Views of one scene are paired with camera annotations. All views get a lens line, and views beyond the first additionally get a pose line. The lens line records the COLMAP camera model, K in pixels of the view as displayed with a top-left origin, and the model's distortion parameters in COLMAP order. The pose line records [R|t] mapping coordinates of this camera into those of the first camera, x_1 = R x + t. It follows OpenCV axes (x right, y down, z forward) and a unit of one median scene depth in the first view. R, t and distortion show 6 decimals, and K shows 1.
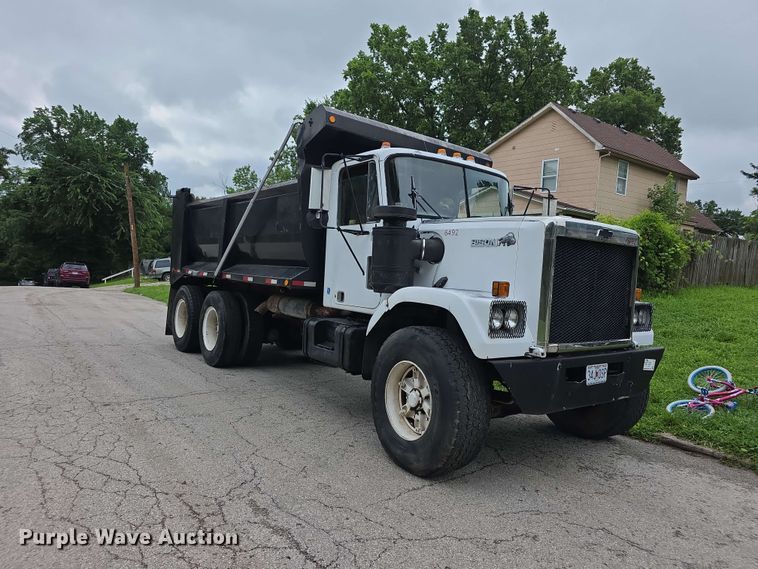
lens RADIAL K [[513.8, 0, 383.9], [0, 513.8, 282.9], [0, 0, 1]] dist [0.057777, -0.057960]
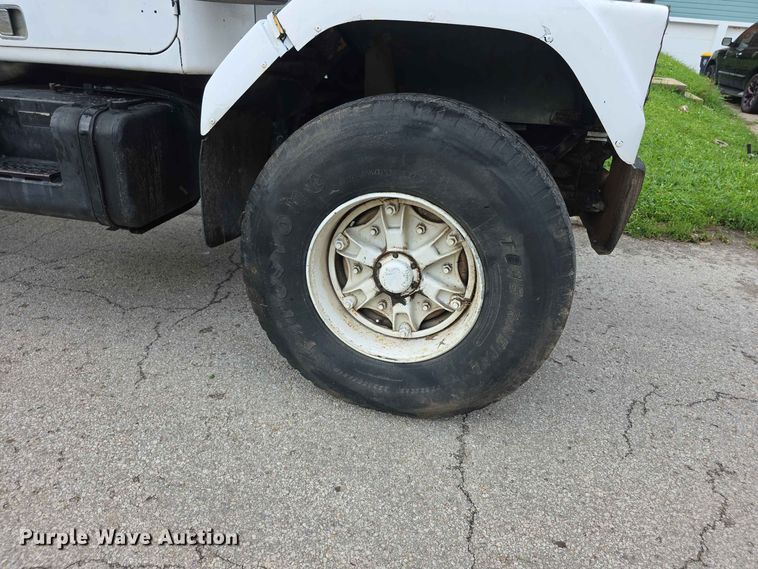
lens RADIAL K [[513.8, 0, 372.6], [0, 513.8, 291.5], [0, 0, 1]] dist [0.057777, -0.057960]
pose [[0.756591, -0.299573, 0.581228, -0.198905], [0.004715, 0.891356, 0.453280, 0.038042], [-0.653872, -0.340207, 0.675804, 0.666257]]
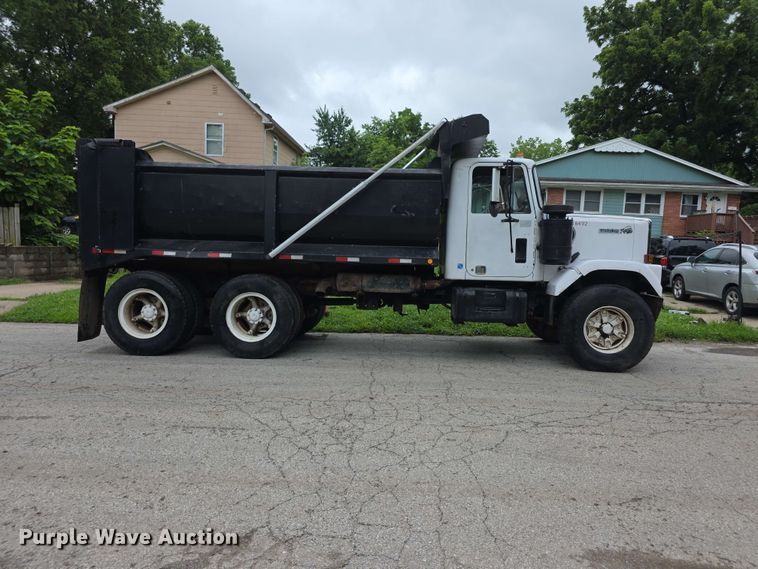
lens RADIAL K [[513.8, 0, 385.6], [0, 513.8, 282.6], [0, 0, 1]] dist [0.057777, -0.057960]
pose [[0.634355, -0.087110, 0.768118, -1.522015], [0.023508, 0.995345, 0.093465, -0.083471], [-0.772684, -0.041234, 0.633450, 0.475278]]
